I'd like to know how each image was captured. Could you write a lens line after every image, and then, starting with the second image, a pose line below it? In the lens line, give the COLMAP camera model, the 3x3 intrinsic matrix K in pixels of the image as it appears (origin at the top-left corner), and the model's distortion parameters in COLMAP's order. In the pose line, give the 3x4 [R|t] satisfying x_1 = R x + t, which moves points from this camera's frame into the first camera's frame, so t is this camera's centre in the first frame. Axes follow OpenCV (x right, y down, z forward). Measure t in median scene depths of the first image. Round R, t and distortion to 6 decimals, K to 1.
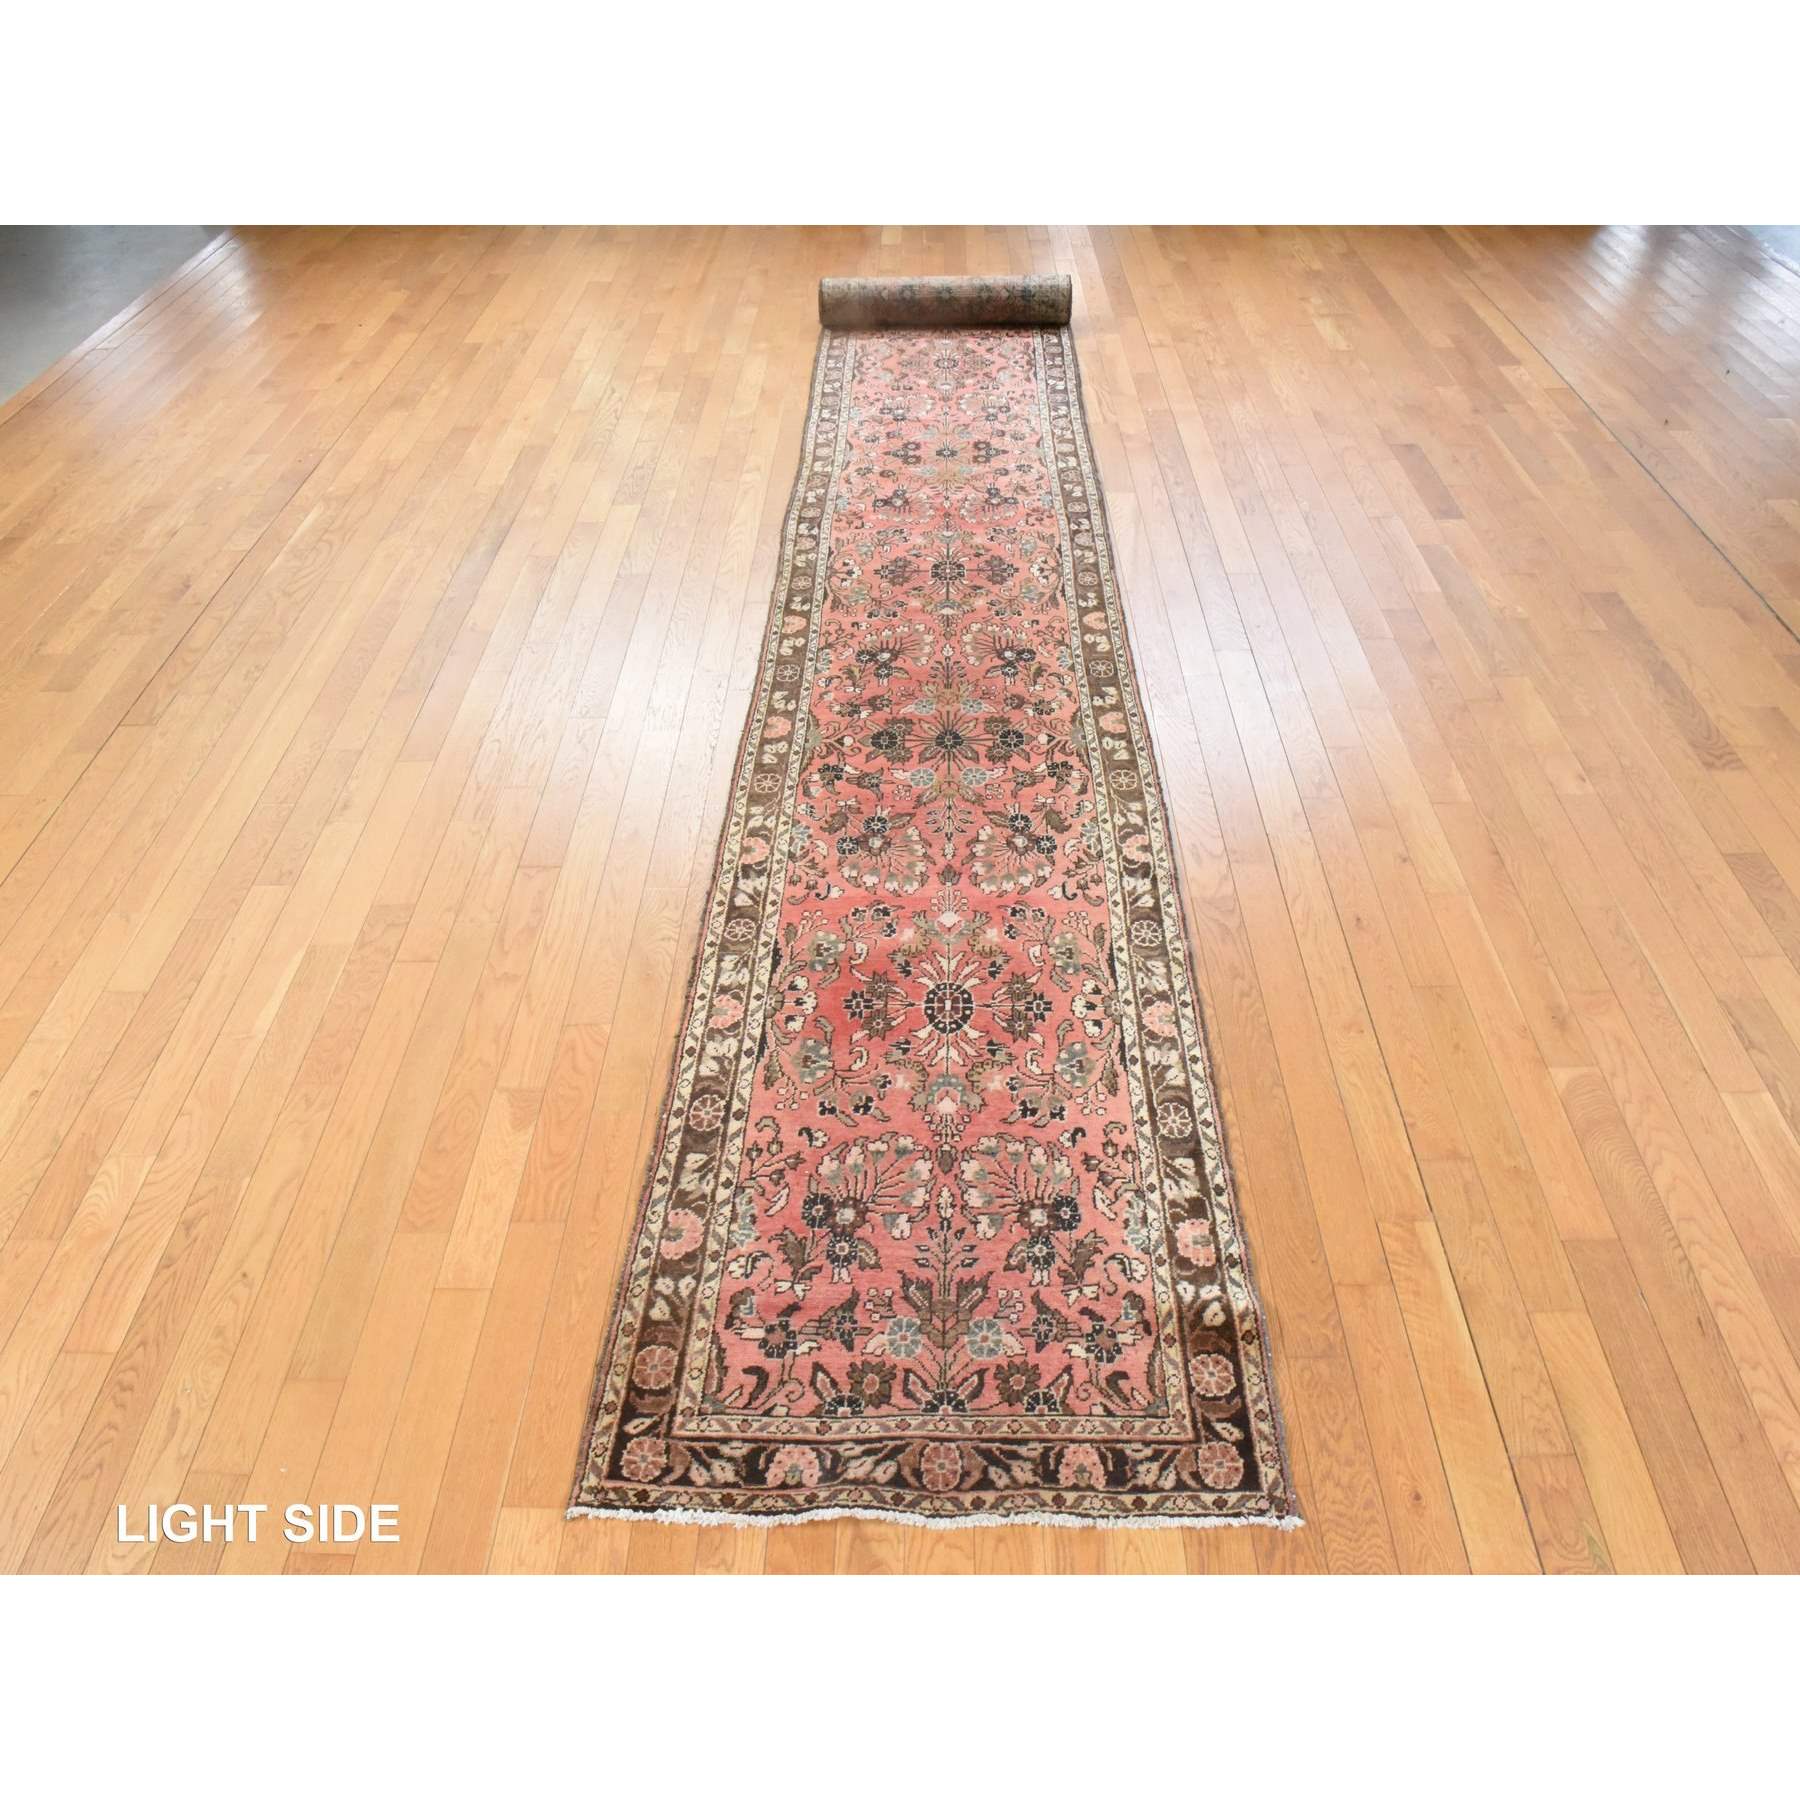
lens RADIAL K [[1538.8, 0, 900.0], [0, 1538.8, 900.0], [0, 0, 1]] dist [-0.068892, -0.000574]
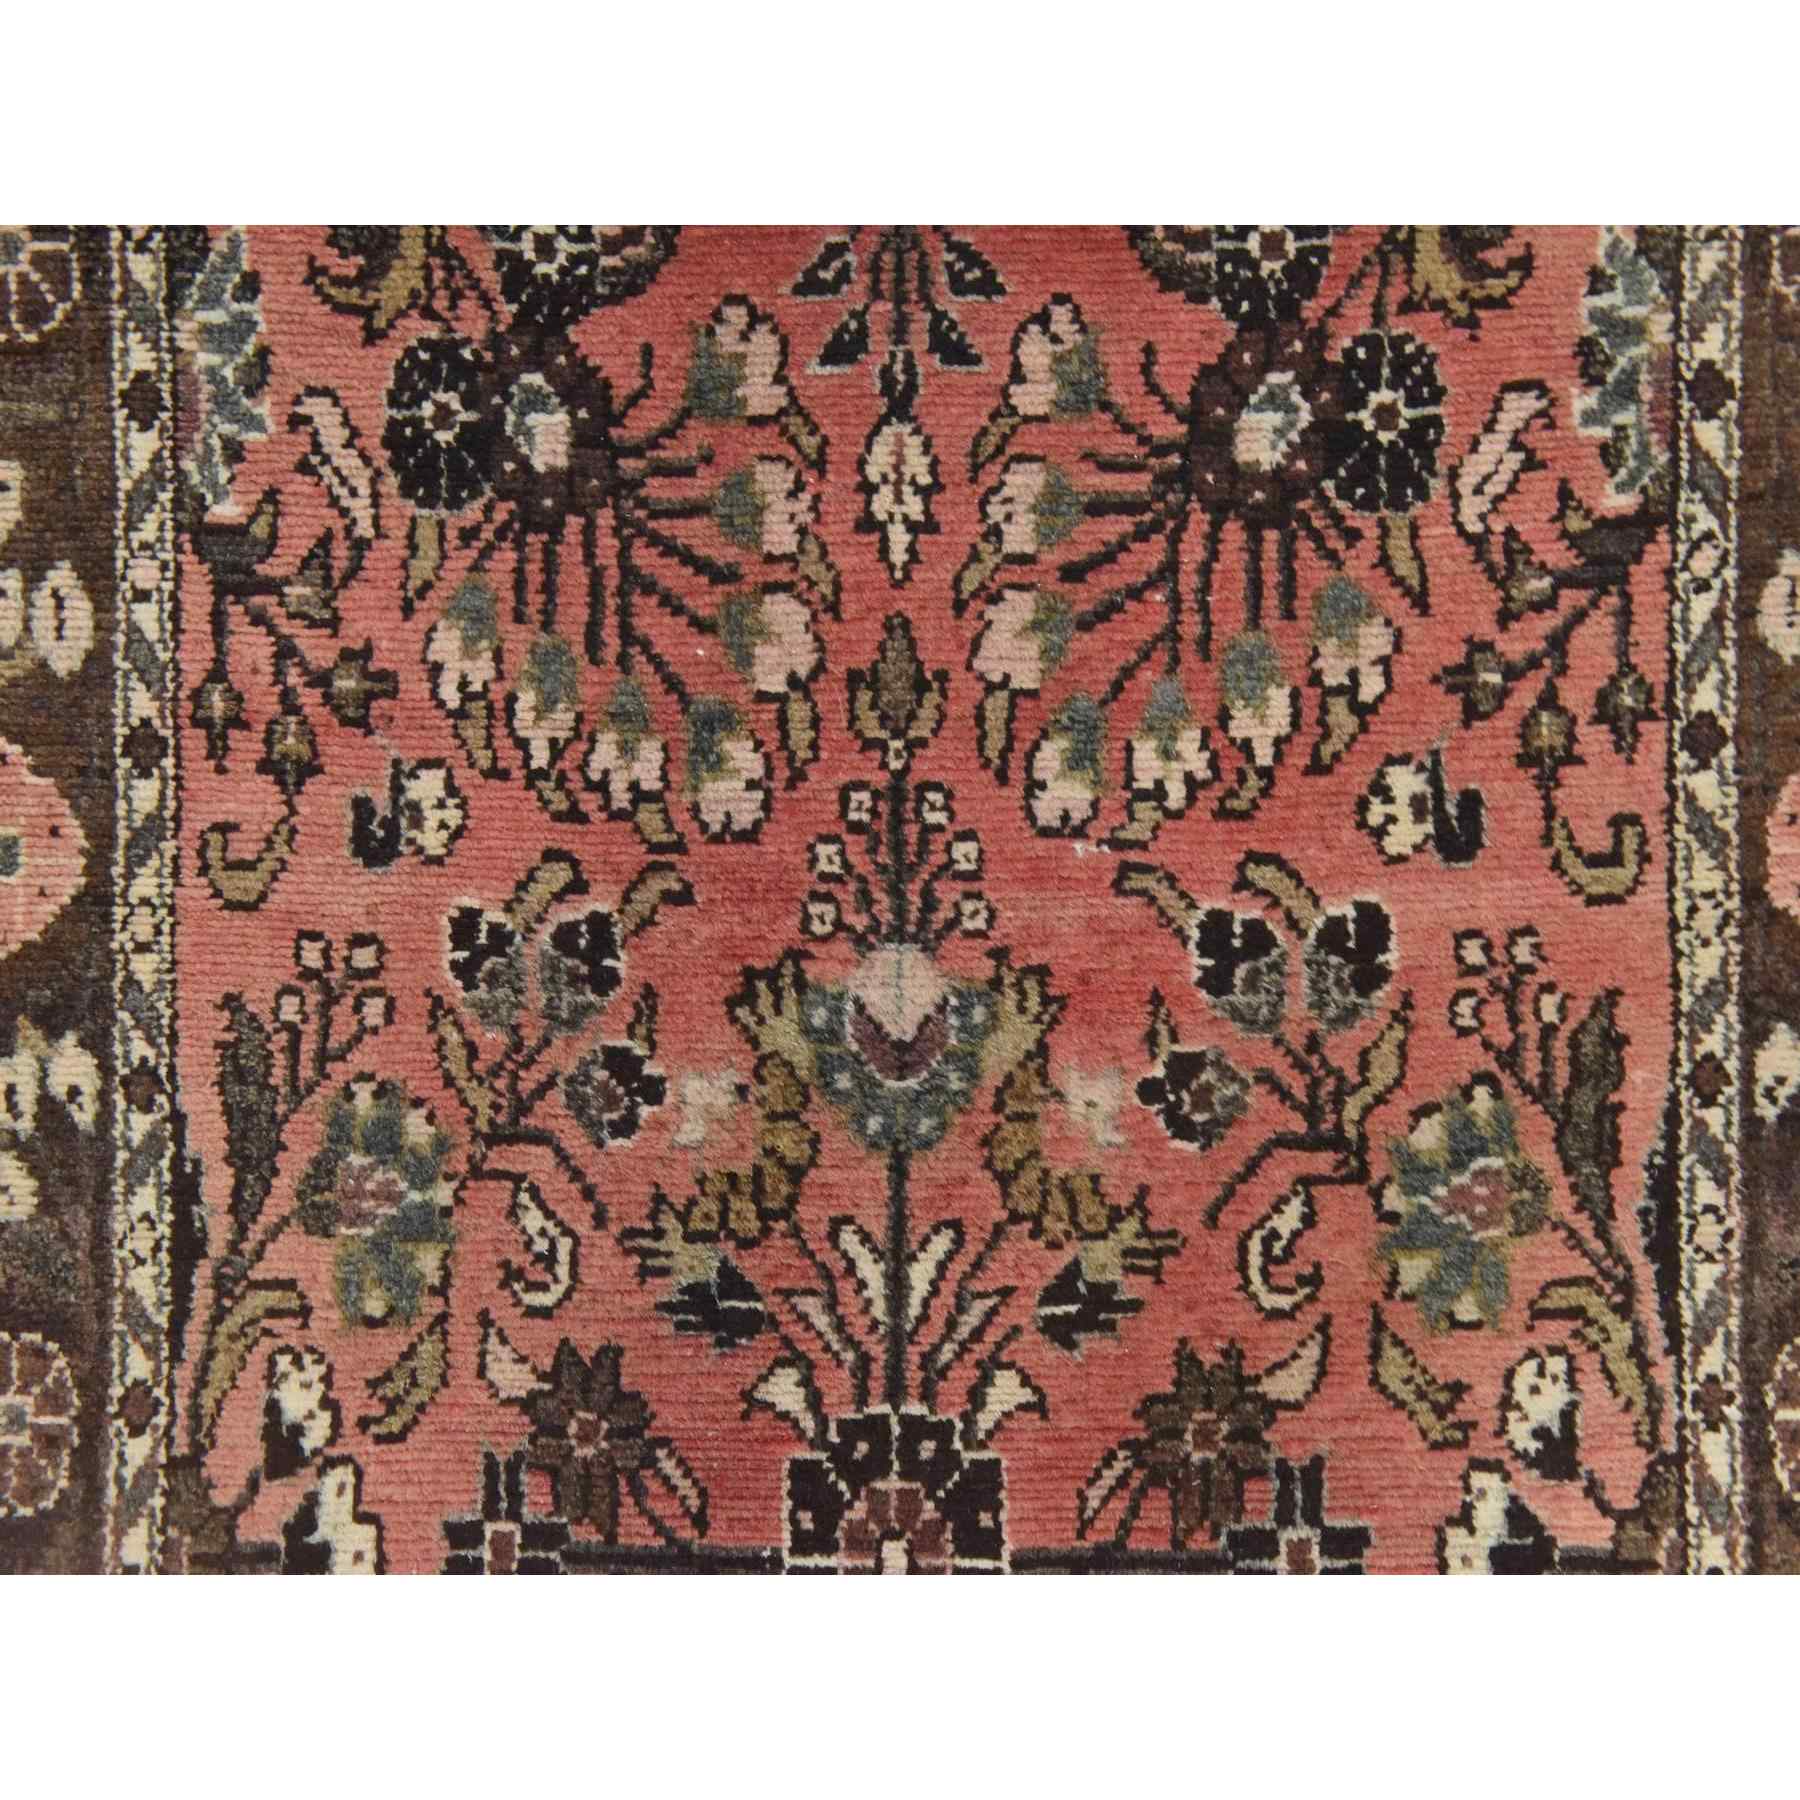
lens RADIAL K [[5158.9, 0, 862.3], [0, 5158.9, 900.8], [0, 0, 1]] dist [0.583387, 0.238931]
pose [[-0.998145, 0.019008, 0.057846, 0.002808], [0.031295, -0.654794, 0.755159, -0.688985], [0.052232, 0.755569, 0.652984, 0.717541]]
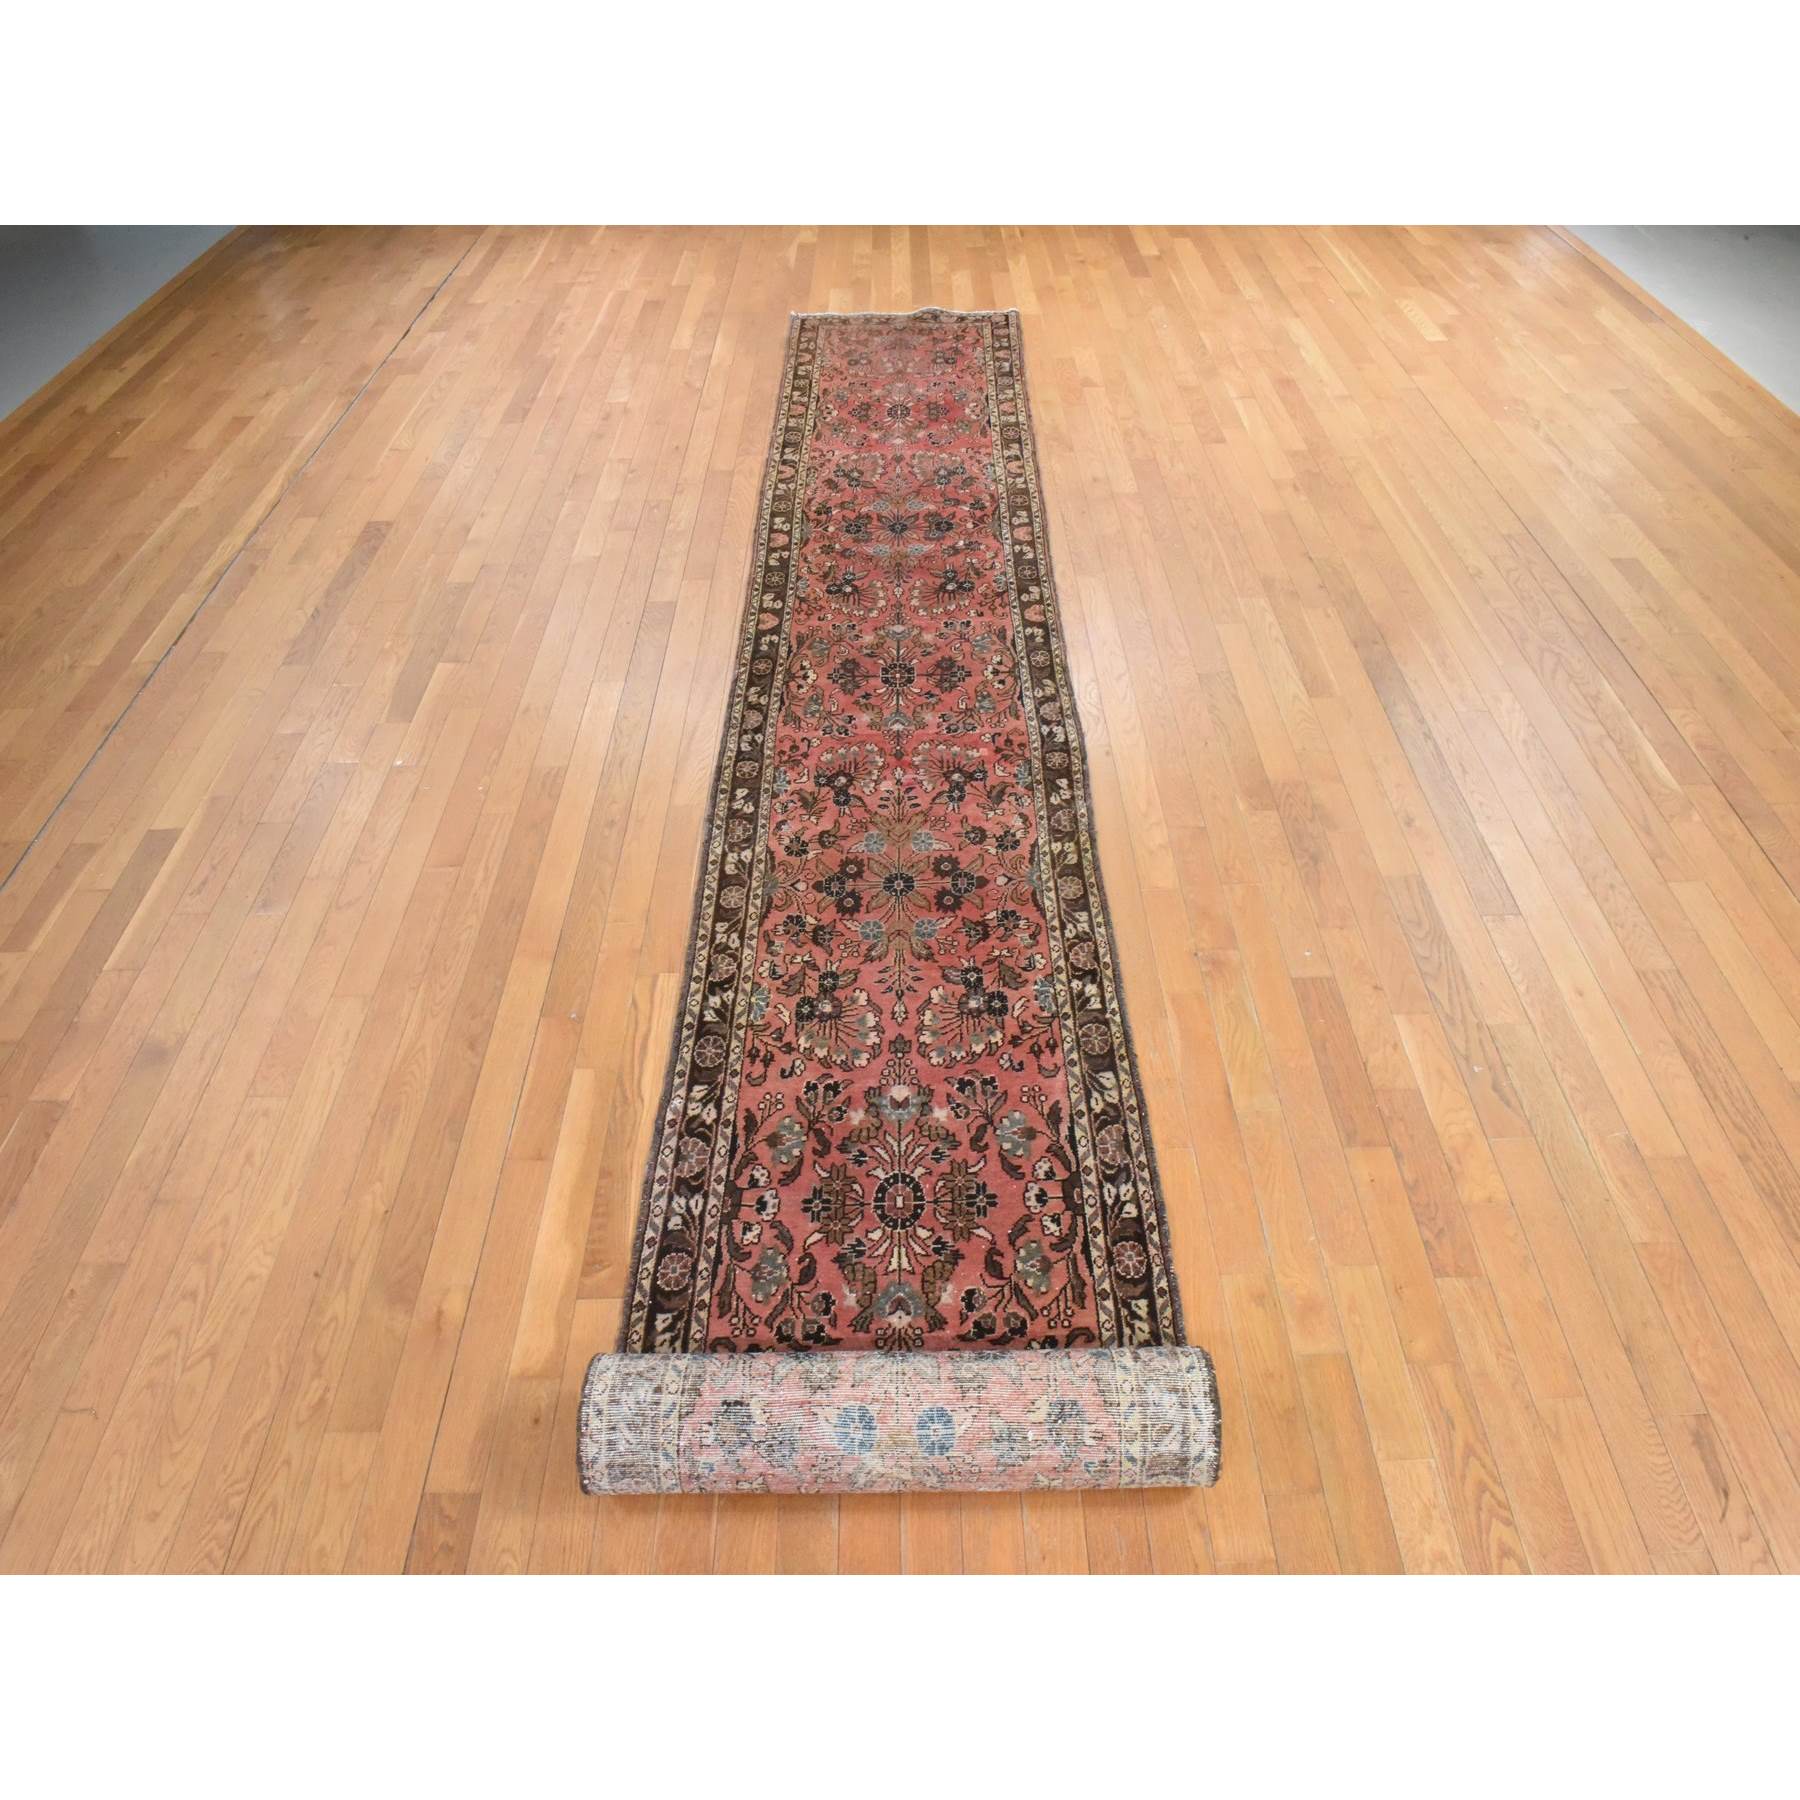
lens RADIAL K [[1538.8, 0, 900.0], [0, 1538.8, 900.0], [0, 0, 1]] dist [-0.068892, -0.000574]
pose [[-0.998397, 0.054425, 0.015505, 0.026730], [0.026612, 0.209724, 0.977398, -1.399626], [0.049943, 0.976245, -0.210837, 1.625164]]
